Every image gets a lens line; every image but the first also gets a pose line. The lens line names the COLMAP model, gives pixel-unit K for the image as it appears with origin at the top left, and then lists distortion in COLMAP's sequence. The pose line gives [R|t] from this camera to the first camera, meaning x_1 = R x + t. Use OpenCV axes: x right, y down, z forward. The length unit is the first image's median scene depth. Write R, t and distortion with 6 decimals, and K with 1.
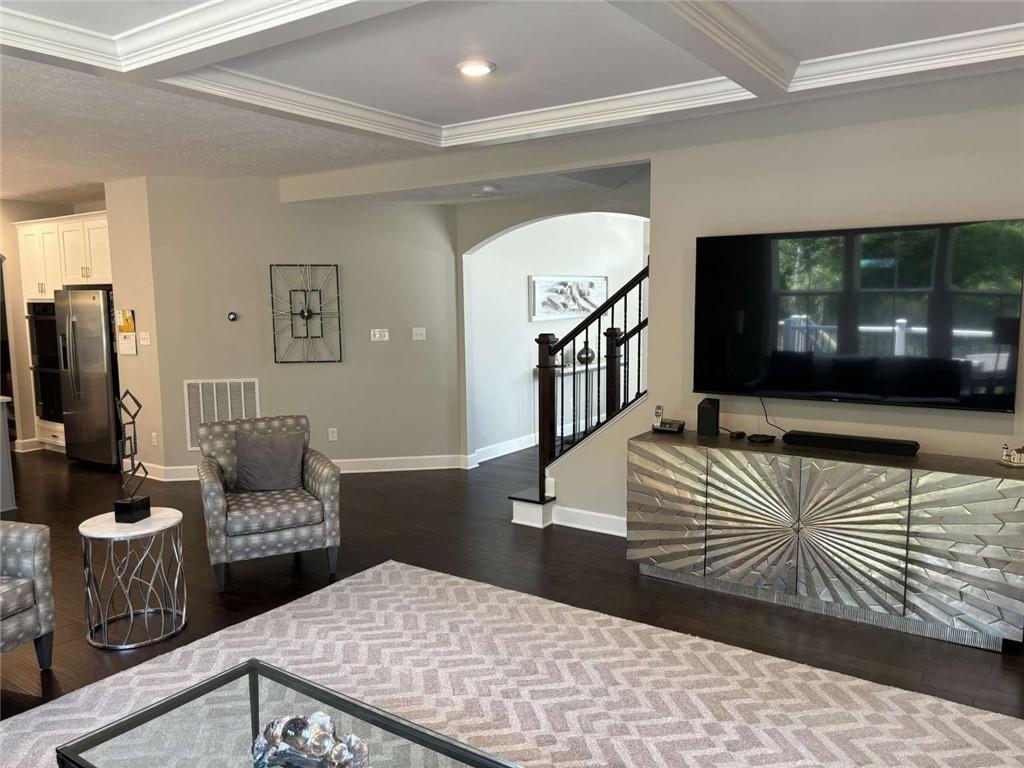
lens RADIAL K [[777.6, 0, 509.5], [0, 777.6, 382.5], [0, 0, 1]] dist [0.070343, -0.070871]
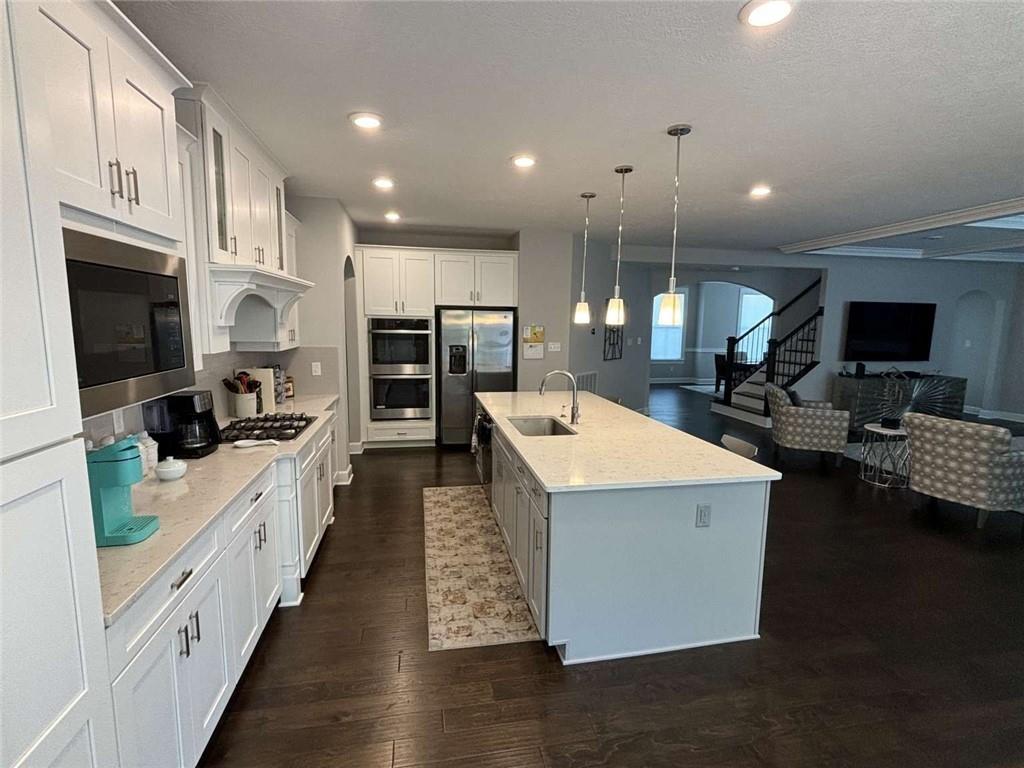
lens RADIAL K [[499.4, 0, 517.1], [0, 499.4, 384.9], [0, 0, 1]] dist [0.017883, -0.000290]
pose [[0.689199, -0.076164, 0.720558, -1.151834], [0.054934, 0.997090, 0.052851, -0.038816], [-0.722487, 0.003158, 0.691377, 0.421754]]
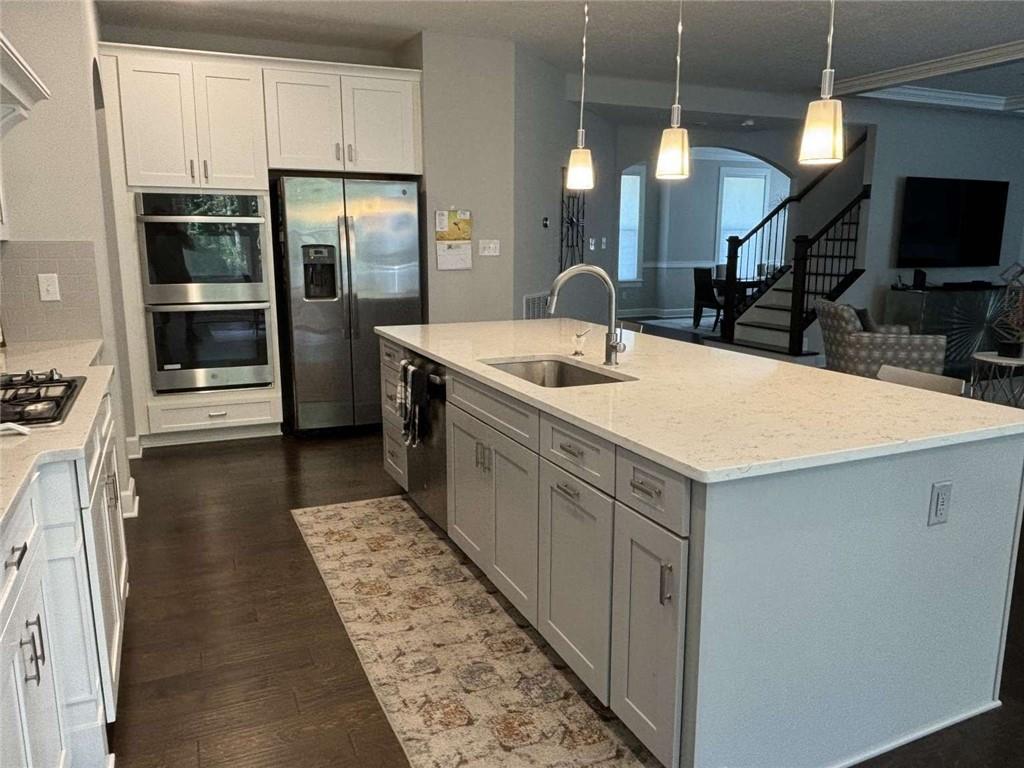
lens RADIAL K [[776.7, 0, 518.3], [0, 776.7, 392.0], [0, 0, 1]] dist [0.028342, -0.030026]
pose [[0.504257, -0.160459, 0.848515, -1.138289], [0.083215, 0.987042, 0.137202, -0.016345], [-0.859535, 0.001424, 0.511075, 0.560777]]
